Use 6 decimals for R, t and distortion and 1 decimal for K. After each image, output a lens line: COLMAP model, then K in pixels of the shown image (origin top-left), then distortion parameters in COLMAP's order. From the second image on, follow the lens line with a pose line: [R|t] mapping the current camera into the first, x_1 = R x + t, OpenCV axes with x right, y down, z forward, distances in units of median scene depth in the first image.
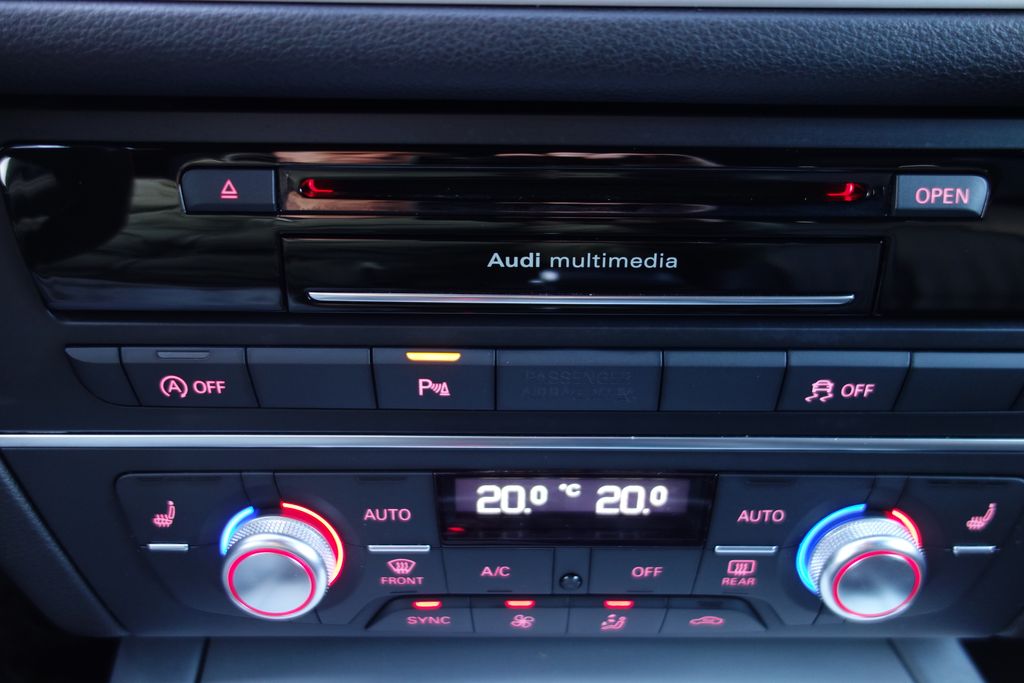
lens RADIAL K [[818.8, 0, 512.0], [0, 818.8, 341.5], [0, 0, 1]] dist [-0.000206, 0.004169]
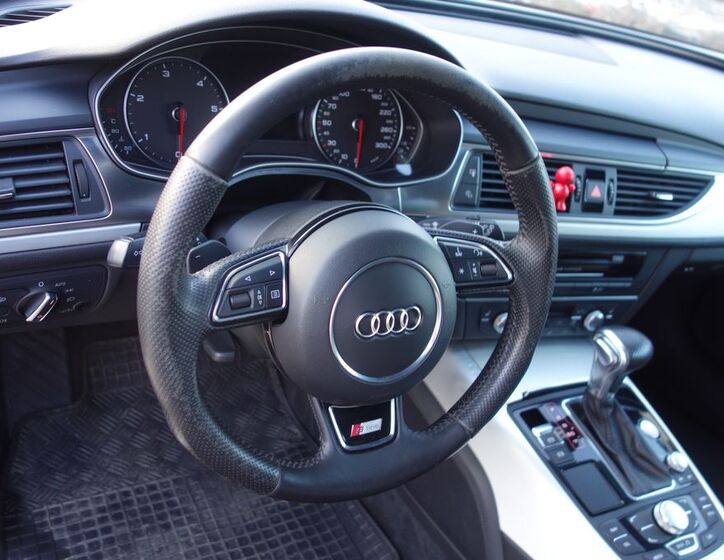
lens RADIAL K [[668.4, 0, 362.0], [0, 668.4, 280.0], [0, 0, 1]] dist [0.005880, -0.005627]
pose [[0.922231, -0.001591, 0.386635, -2.722297], [-0.055149, 0.989225, 0.135618, -0.511389], [-0.382685, -0.146393, 0.912207, -2.438712]]
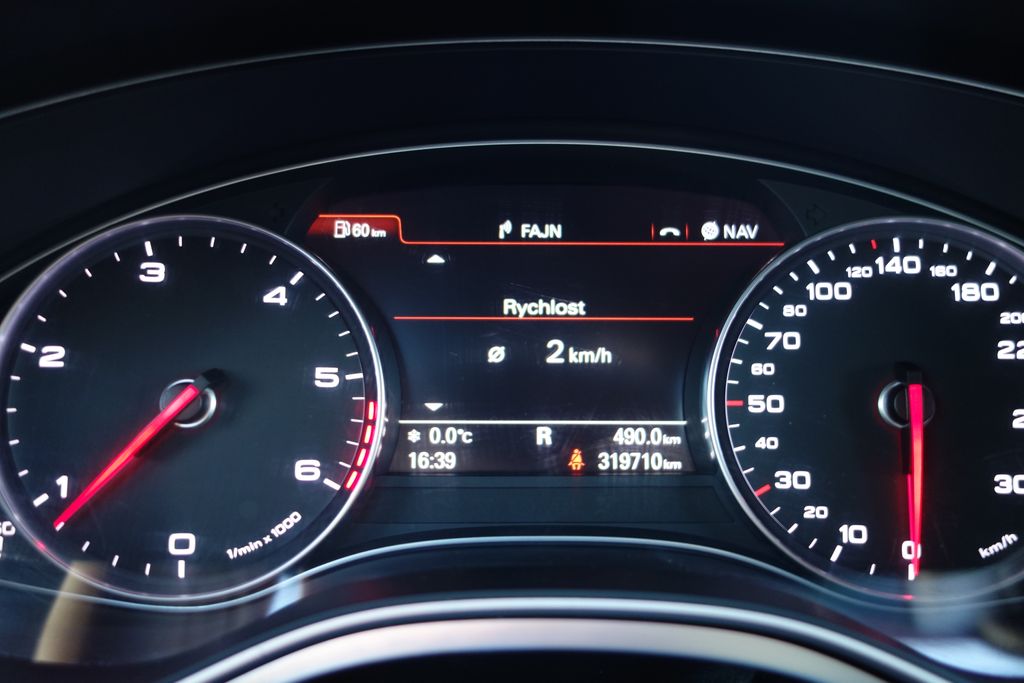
lens RADIAL K [[818.8, 0, 512.0], [0, 818.8, 341.5], [0, 0, 1]] dist [-0.000206, 0.004169]
pose [[0.991408, 0.025396, -0.128315, -1.718642], [-0.048050, 0.983096, -0.176672, -0.715559], [0.121659, 0.181320, 0.975870, -0.150247]]
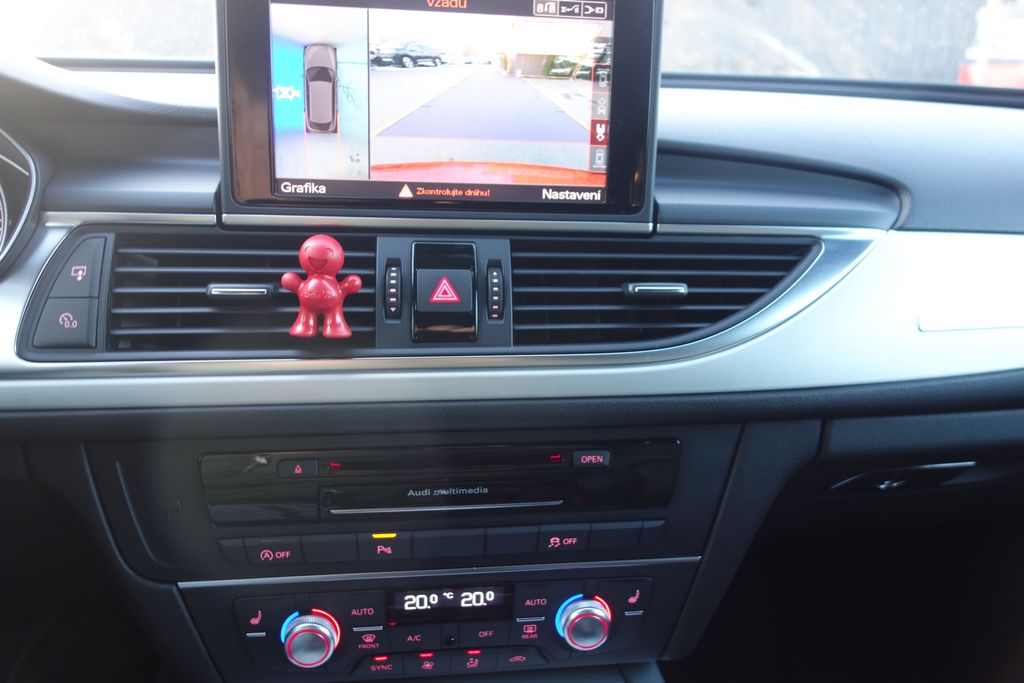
lens RADIAL K [[818.8, 0, 512.0], [0, 818.8, 341.5], [0, 0, 1]] dist [-0.000206, 0.004169]
pose [[0.993822, -0.024864, 0.108163, 0.021920], [0.044264, 0.982515, -0.180846, -0.077602], [-0.101776, 0.184517, 0.977546, -1.251243]]
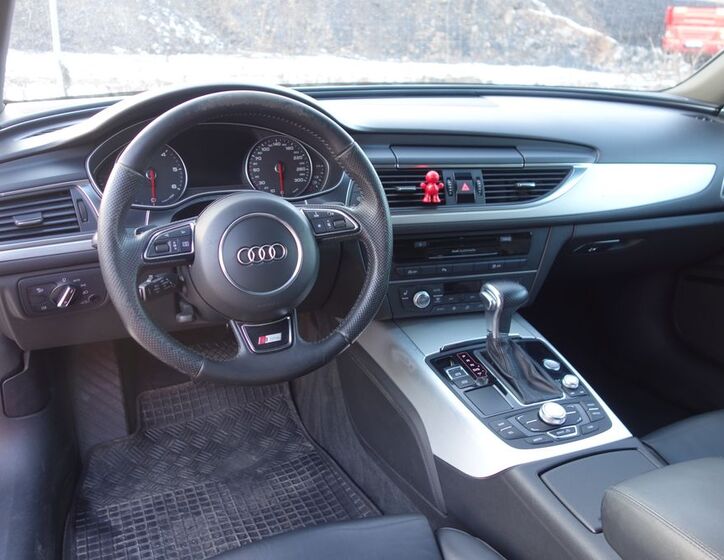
lens RADIAL K [[668.4, 0, 362.0], [0, 668.4, 280.0], [0, 0, 1]] dist [0.005880, -0.005627]
pose [[0.965923, -0.076513, 0.247260, -2.071197], [0.099109, 0.991835, -0.080254, 0.500798], [-0.239101, 0.102025, 0.965620, -4.121005]]
